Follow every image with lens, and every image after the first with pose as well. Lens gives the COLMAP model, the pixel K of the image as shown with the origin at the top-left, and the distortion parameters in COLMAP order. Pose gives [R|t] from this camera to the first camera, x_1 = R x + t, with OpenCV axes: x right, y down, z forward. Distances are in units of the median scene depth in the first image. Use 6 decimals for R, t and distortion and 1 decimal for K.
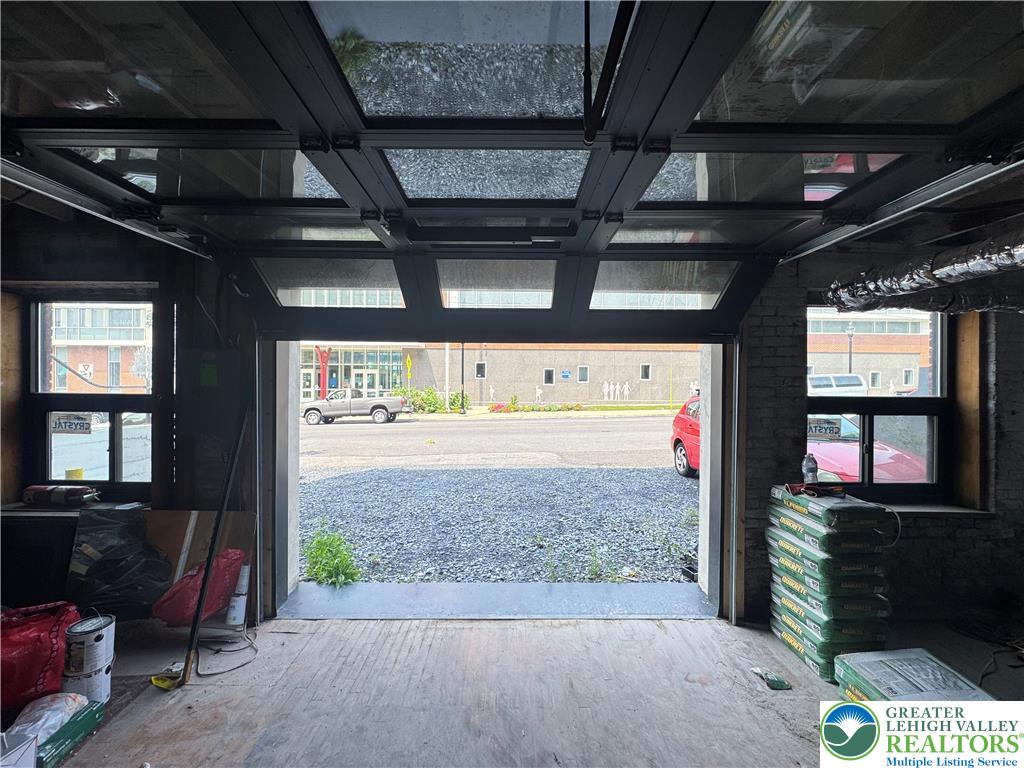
lens RADIAL K [[408.6, 0, 508.7], [0, 408.6, 382.6], [0, 0, 1]] dist [-0.004024, 0.000486]
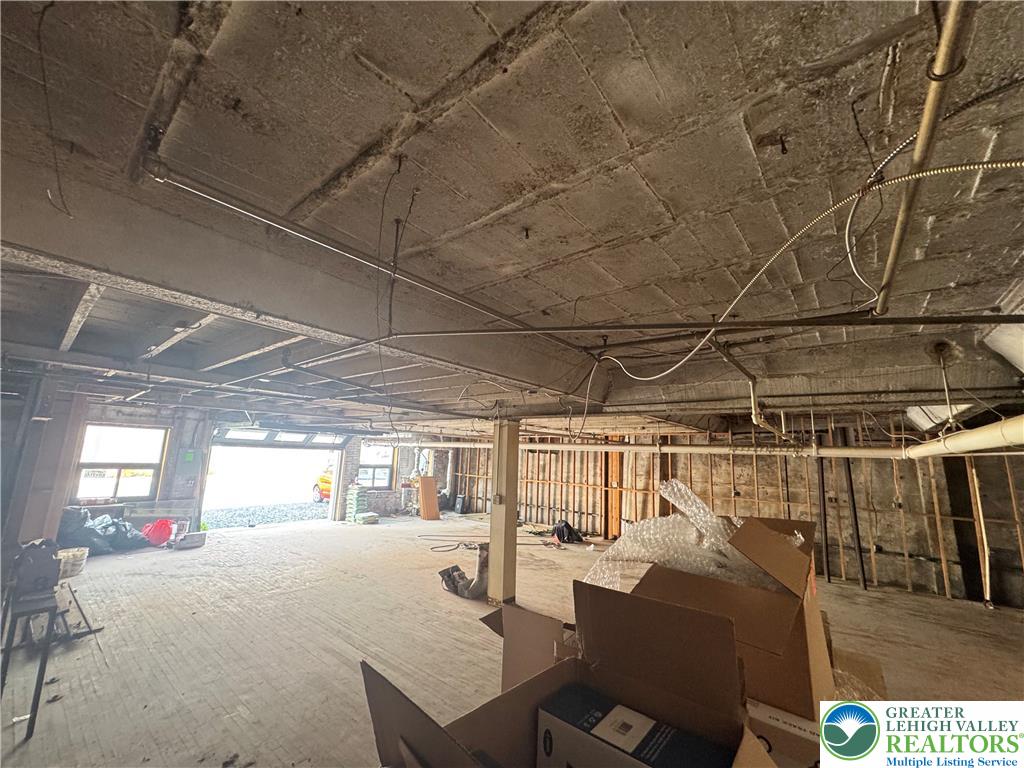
lens RADIAL K [[408.6, 0, 510.6], [0, 408.6, 384.1], [0, 0, 1]] dist [-0.004024, 0.000486]
pose [[0.642447, 0.149279, 0.751650, -1.503795], [-0.033116, 0.985335, -0.167385, -0.119989], [-0.765614, 0.082644, 0.637969, -2.852031]]
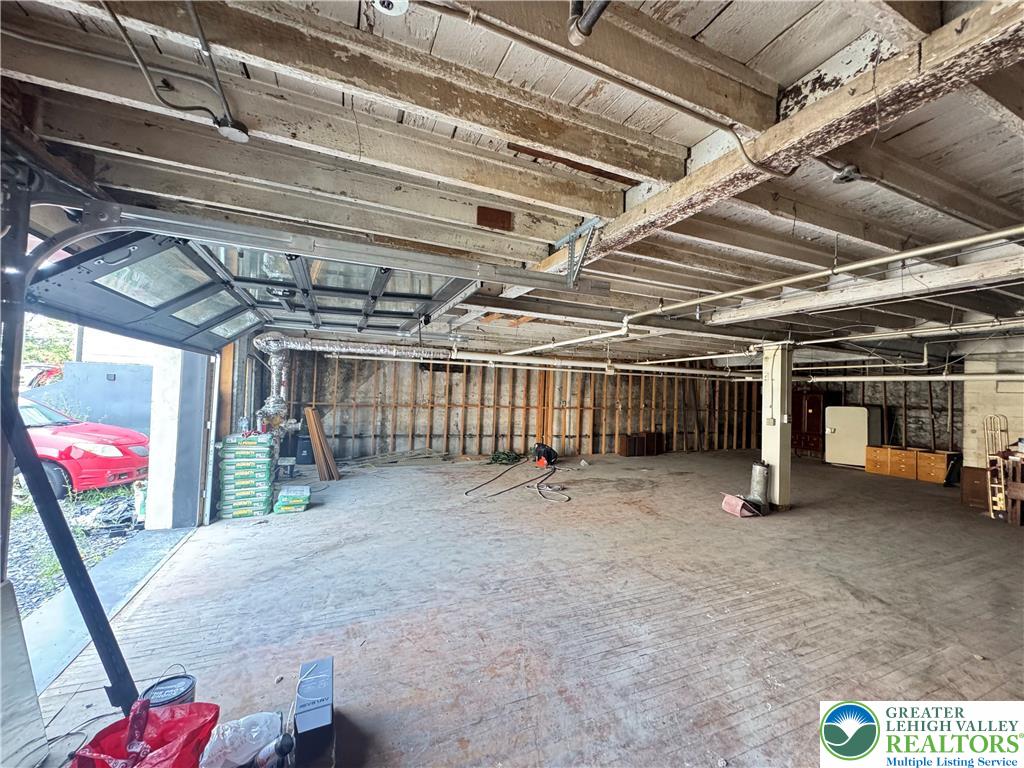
lens RADIAL K [[408.6, 0, 511.7], [0, 408.6, 384.1], [0, 0, 1]] dist [-0.004024, 0.000486]
pose [[-0.389529, -0.000191, 0.921014, -1.375881], [-0.034797, 0.999289, -0.014510, -0.001281], [-0.920356, -0.037701, -0.389259, 0.495914]]
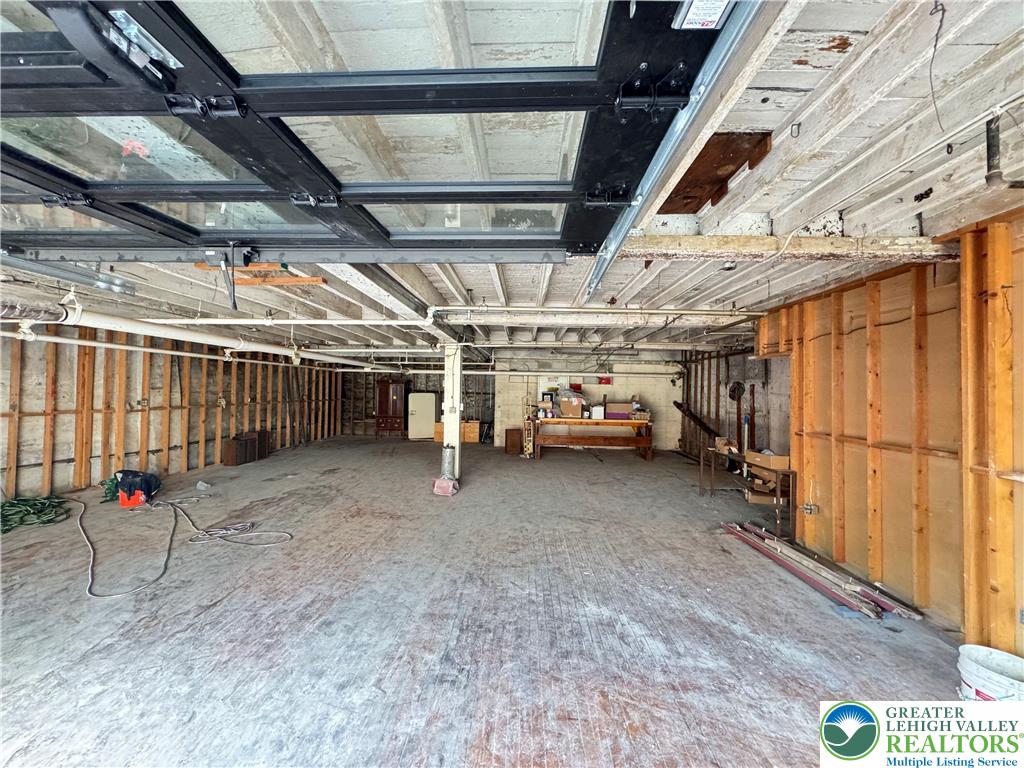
lens RADIAL K [[408.6, 0, 510.6], [0, 408.6, 384.3], [0, 0, 1]] dist [-0.004024, 0.000486]
pose [[-0.998870, -0.020033, 0.043097, -0.442874], [-0.020615, 0.999702, -0.013112, -0.015096], [-0.042821, -0.013985, -0.998985, 0.895340]]
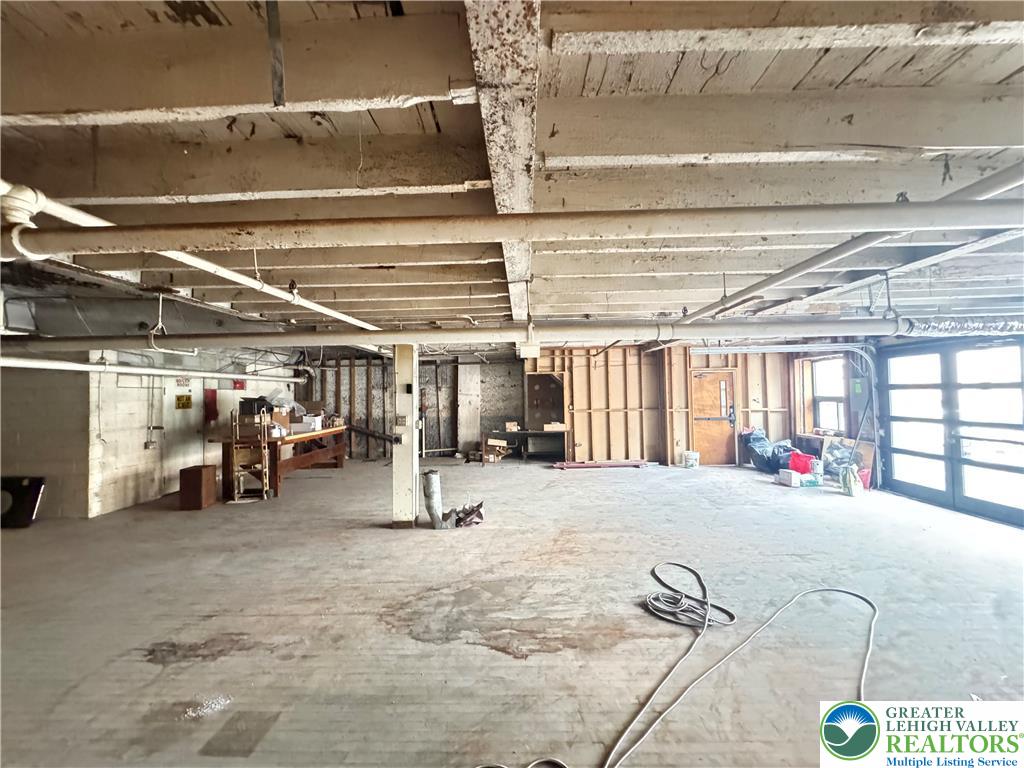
lens RADIAL K [[408.6, 0, 511.4], [0, 408.6, 381.7], [0, 0, 1]] dist [-0.004024, 0.000486]
pose [[-0.038195, -0.032164, -0.998753, 1.796228], [0.017571, 0.999306, -0.032854, -0.010065], [0.999116, -0.018804, -0.037604, -1.019481]]
